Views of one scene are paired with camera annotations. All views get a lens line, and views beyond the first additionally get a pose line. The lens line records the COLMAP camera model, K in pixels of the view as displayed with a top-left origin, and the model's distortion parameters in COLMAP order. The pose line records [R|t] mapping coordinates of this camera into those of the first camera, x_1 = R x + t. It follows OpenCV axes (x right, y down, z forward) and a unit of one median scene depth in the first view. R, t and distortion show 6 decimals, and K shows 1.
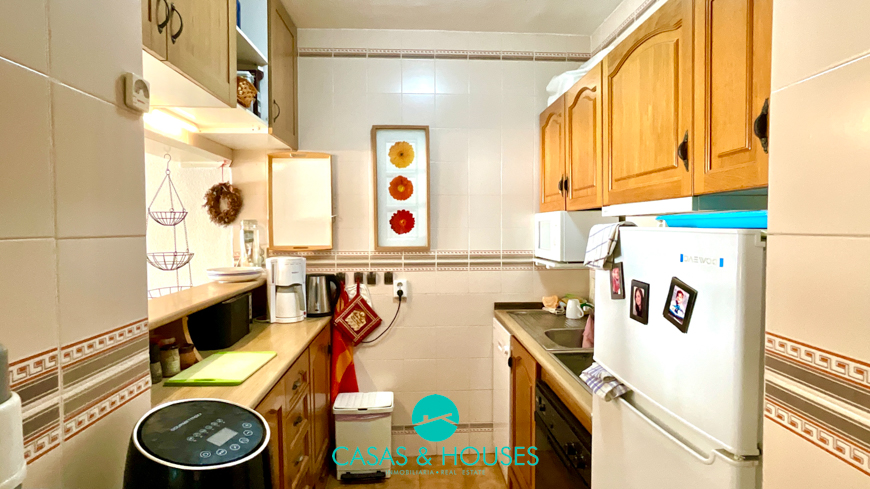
lens RADIAL K [[440.5, 0, 443.9], [0, 440.5, 243.8], [0, 0, 1]] dist [-0.000379, -0.001944]
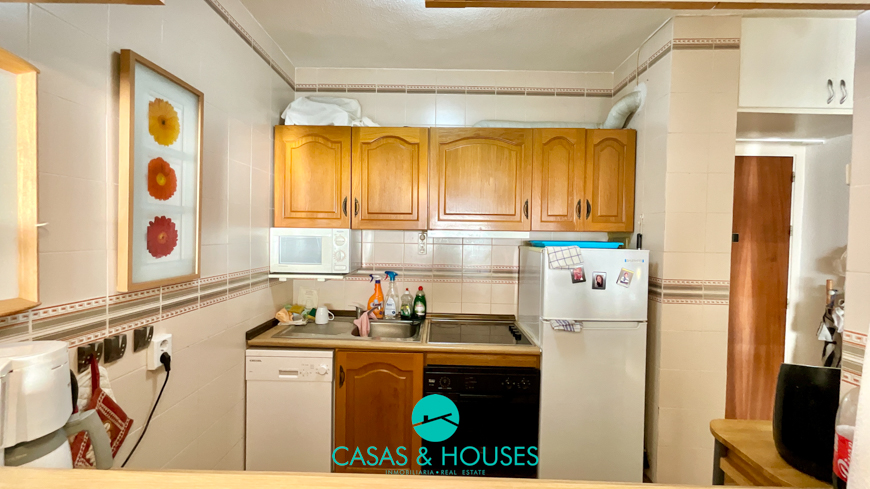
lens RADIAL K [[354.3, 0, 431.1], [0, 354.3, 243.5], [0, 0, 1]] dist [0.003148, 0.001599]
pose [[0.093812, -0.021402, 0.995360, -0.532642], [0.020288, 0.999602, 0.019581, -0.042712], [-0.995383, 0.018357, 0.094209, 0.597670]]
